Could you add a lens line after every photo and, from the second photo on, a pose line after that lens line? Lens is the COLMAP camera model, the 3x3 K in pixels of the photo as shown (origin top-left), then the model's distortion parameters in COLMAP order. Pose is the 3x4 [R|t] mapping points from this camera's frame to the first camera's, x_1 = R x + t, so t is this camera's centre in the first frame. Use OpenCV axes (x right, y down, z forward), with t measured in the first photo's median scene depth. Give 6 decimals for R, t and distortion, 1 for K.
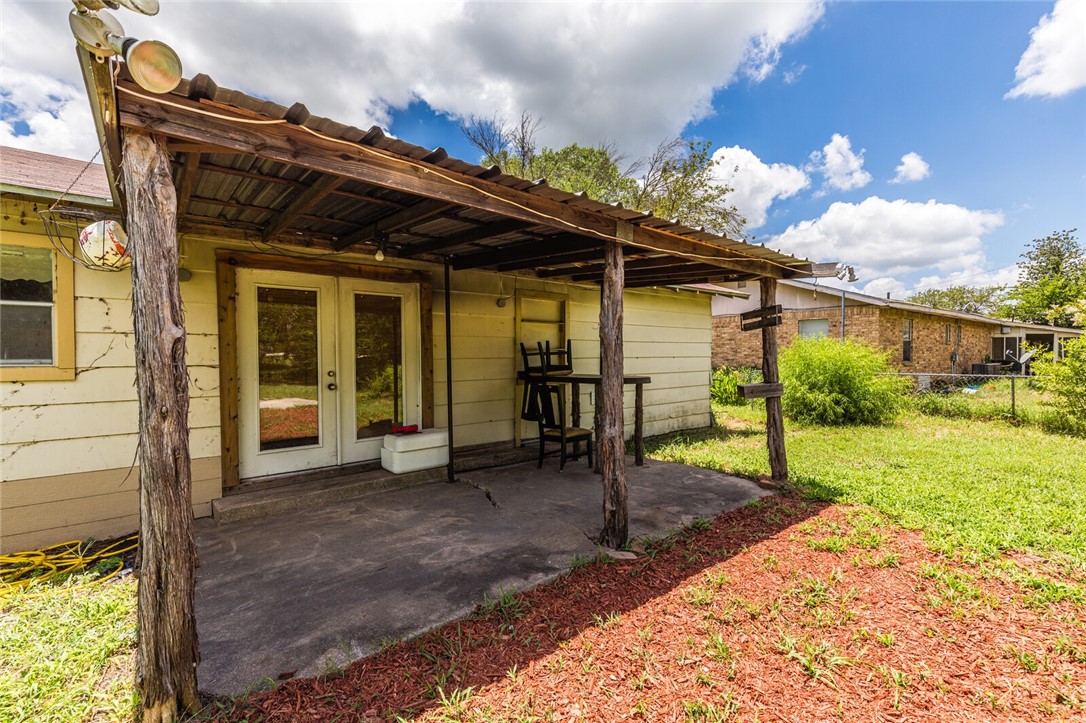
lens RADIAL K [[496.9, 0, 552.2], [0, 496.9, 364.2], [0, 0, 1]] dist [0.014916, 0.000137]
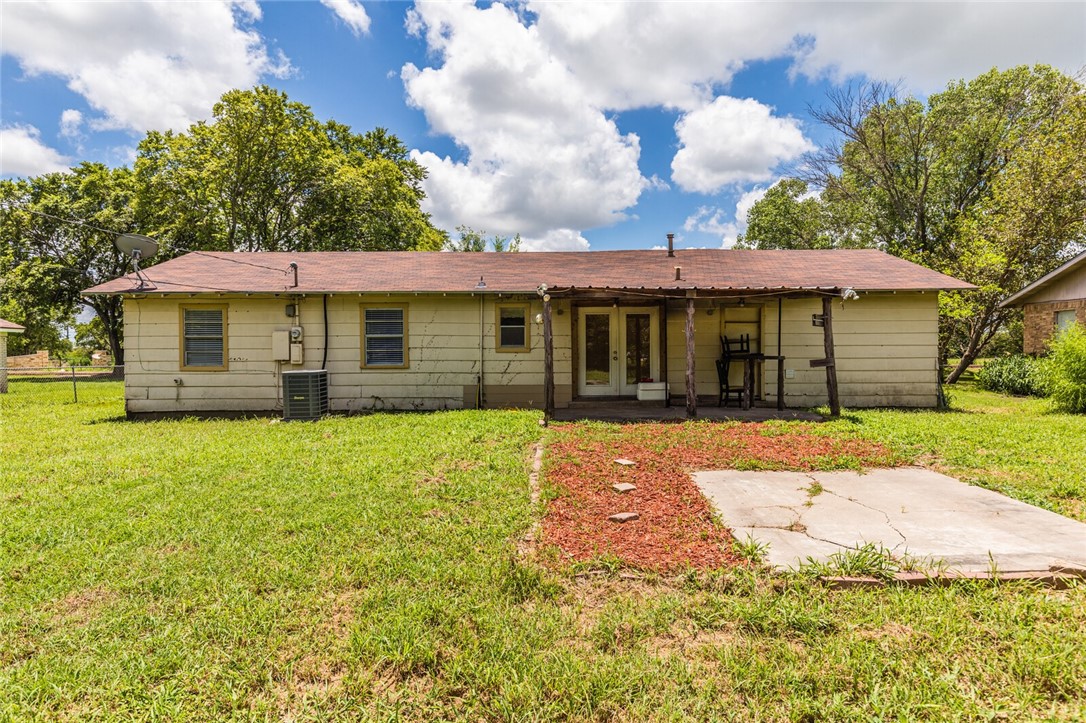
lens RADIAL K [[640.7, 0, 548.4], [0, 640.7, 361.2], [0, 0, 1]] dist [0.005520, 0.000069]
pose [[0.760035, 0.017856, -0.649636, 1.073924], [-0.012121, 0.999838, 0.013300, 0.022568], [0.649769, -0.002235, 0.760129, -1.217697]]
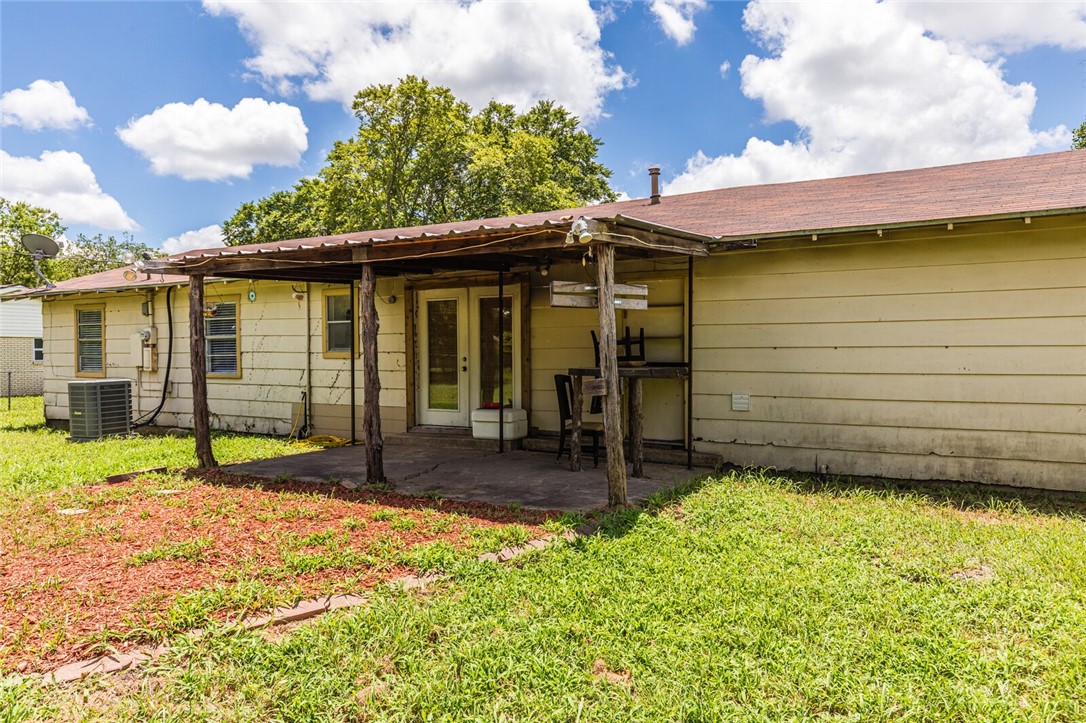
lens RADIAL K [[689.4, 0, 551.7], [0, 689.4, 358.7], [0, 0, 1]] dist [0.014850, 0.000318]
pose [[0.366172, 0.016396, -0.930403, 1.335239], [-0.011602, 0.999847, 0.013054, -0.009465], [0.930475, 0.006014, 0.366306, 0.508803]]
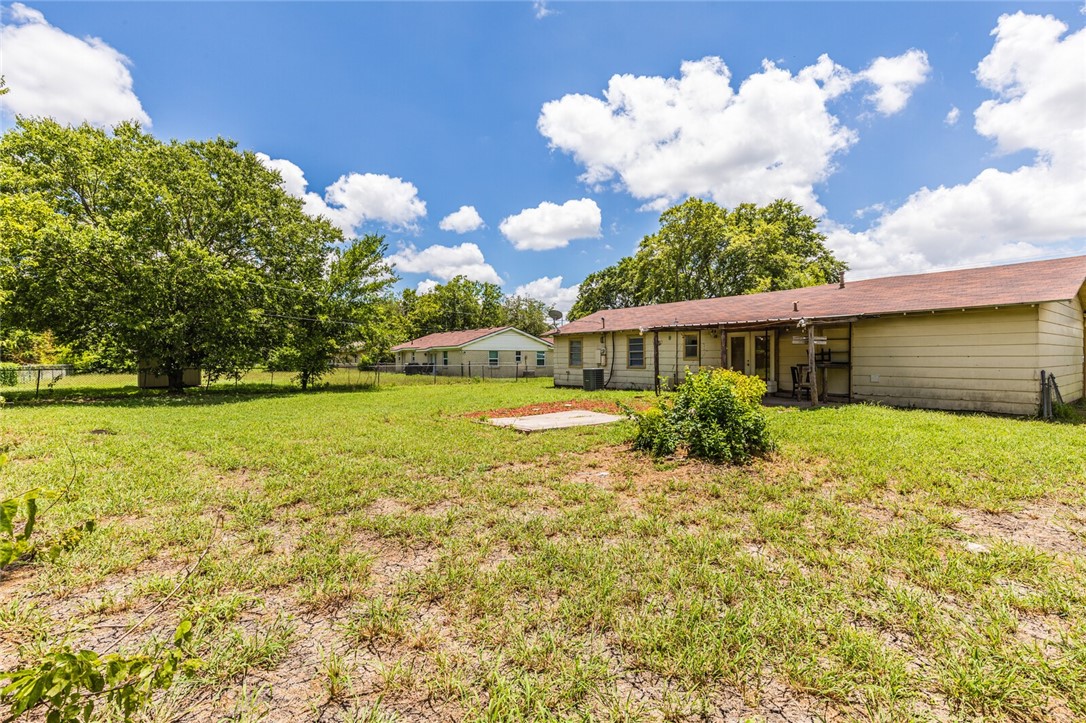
lens RADIAL K [[496.9, 0, 546.6], [0, 496.9, 363.3], [0, 0, 1]] dist [0.014916, 0.000137]
pose [[-0.056245, 0.019377, -0.998229, 2.830918], [-0.011641, 0.999731, 0.020062, -0.015515], [0.998349, 0.012749, -0.056005, -0.152283]]
